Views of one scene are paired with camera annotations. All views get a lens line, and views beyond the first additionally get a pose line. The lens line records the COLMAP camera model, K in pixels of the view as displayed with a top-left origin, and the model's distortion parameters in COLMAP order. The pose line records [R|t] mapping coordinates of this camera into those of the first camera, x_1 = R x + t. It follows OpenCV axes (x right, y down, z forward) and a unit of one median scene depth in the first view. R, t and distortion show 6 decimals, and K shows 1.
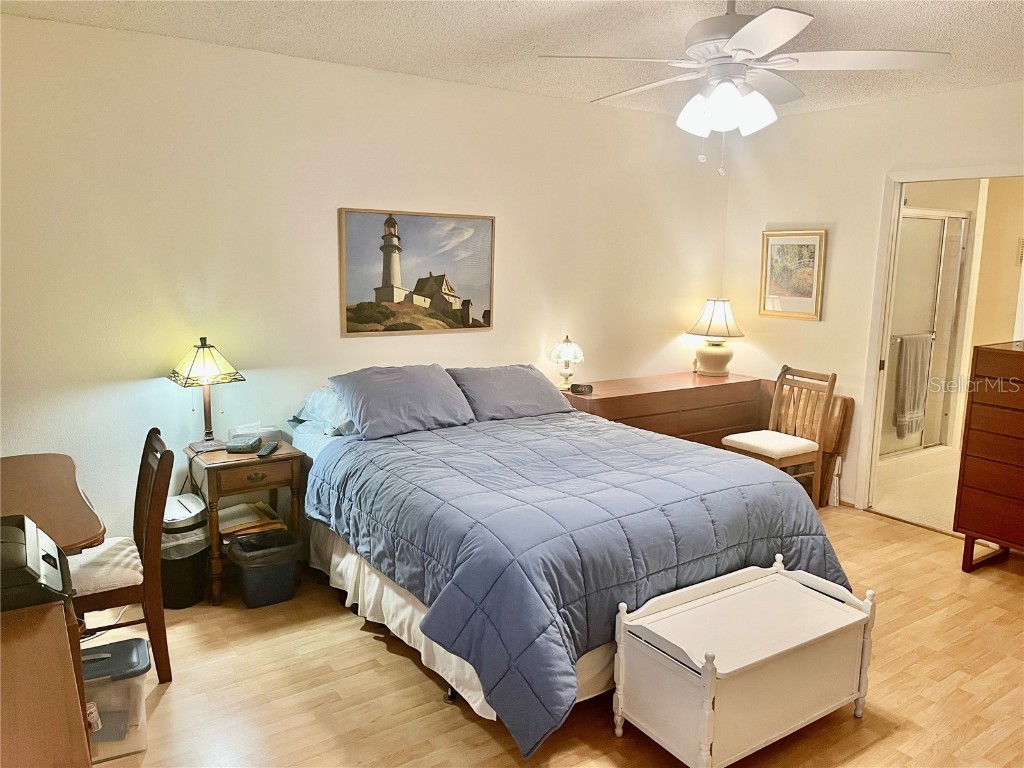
lens RADIAL K [[775.6, 0, 520.2], [0, 775.6, 386.6], [0, 0, 1]] dist [0.073486, -0.084093]
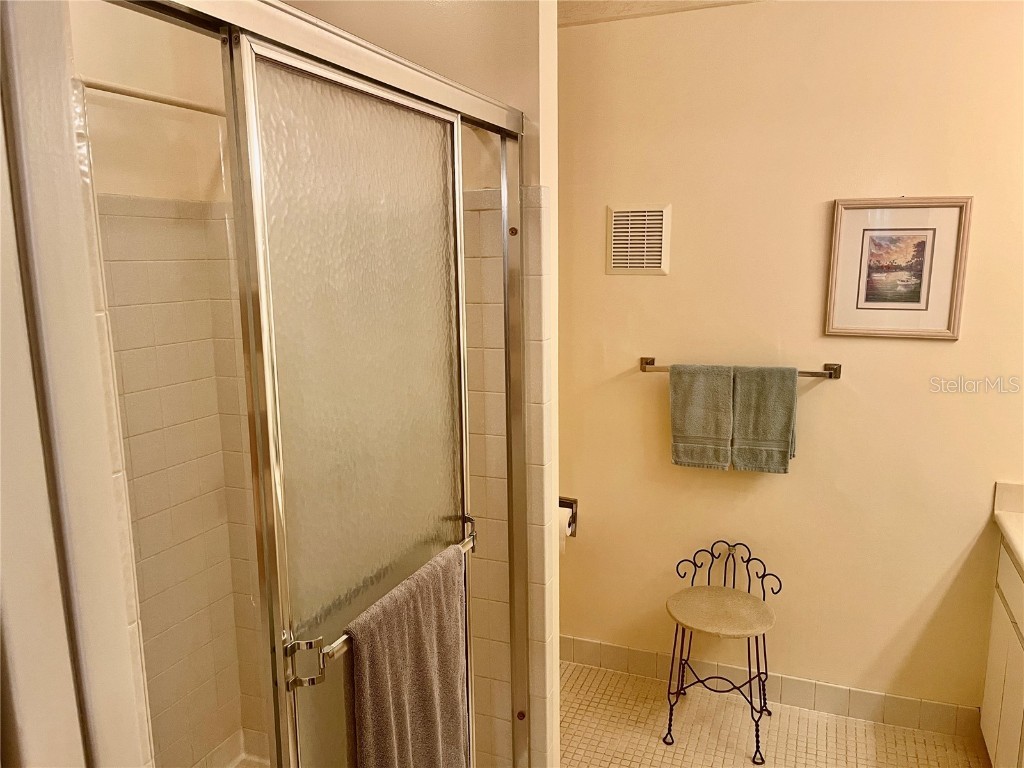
lens RADIAL K [[775.6, 0, 520.2], [0, 775.6, 386.6], [0, 0, 1]] dist [0.073486, -0.084093]
pose [[0.839575, -0.114795, 0.530976, 0.461702], [0.115787, 0.992773, 0.031552, -0.144803], [-0.530761, 0.034990, 0.846799, 0.866077]]
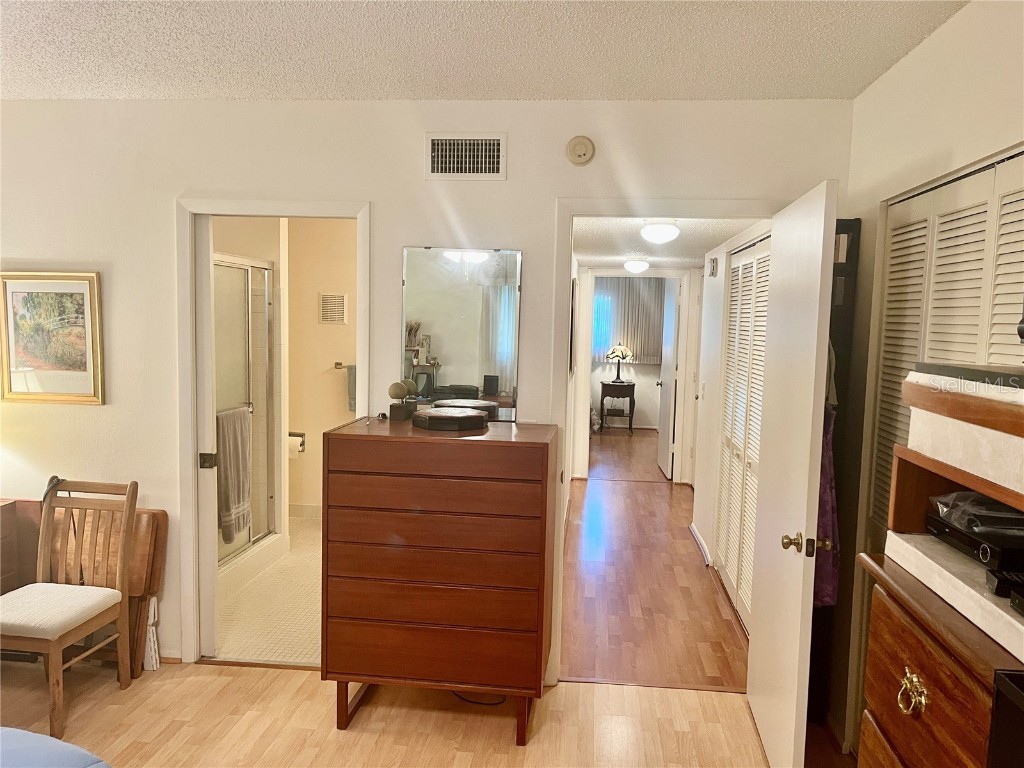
lens RADIAL K [[772.3, 0, 537.6], [0, 772.3, 385.2], [0, 0, 1]] dist [0.062217, -0.095422]
pose [[0.639465, -0.063209, 0.766218, 0.105740], [0.114159, 0.993373, -0.013325, -0.048421], [-0.760298, 0.095991, 0.642443, 0.275241]]
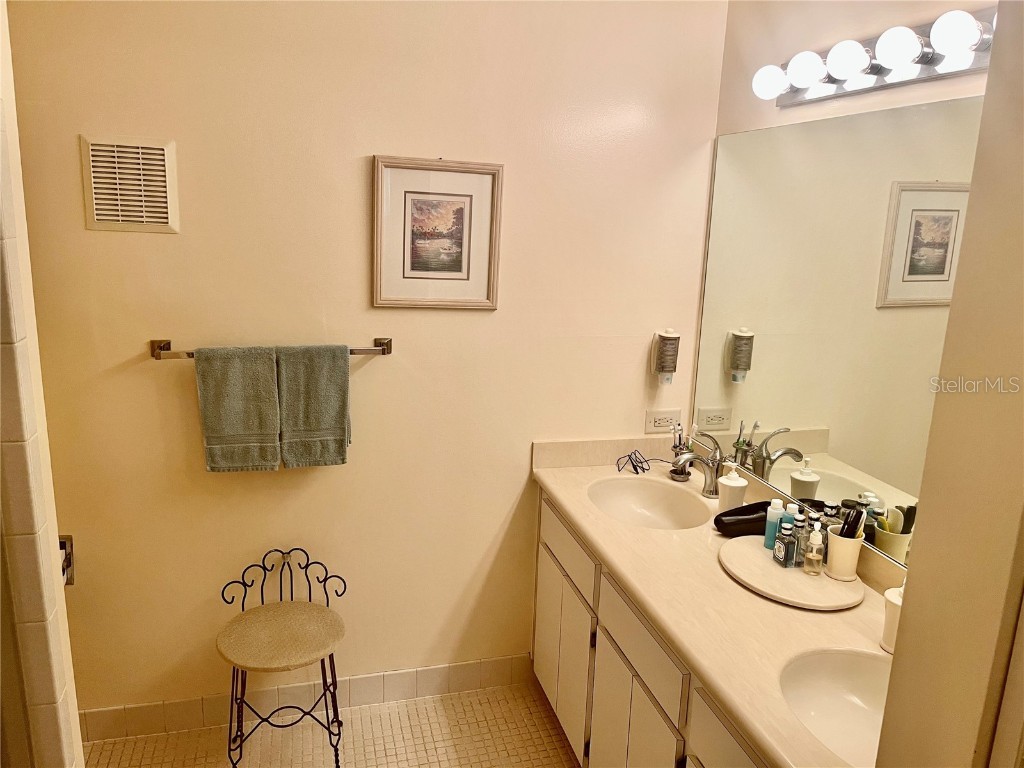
lens RADIAL K [[747.7, 0, 512.2], [0, 747.7, 392.2], [0, 0, 1]] dist [0.049864, -0.058581]
pose [[0.343544, -0.210319, 0.915283, 0.516052], [0.133023, 0.975672, 0.174266, -0.156506], [-0.929668, 0.061886, 0.363163, 0.958786]]
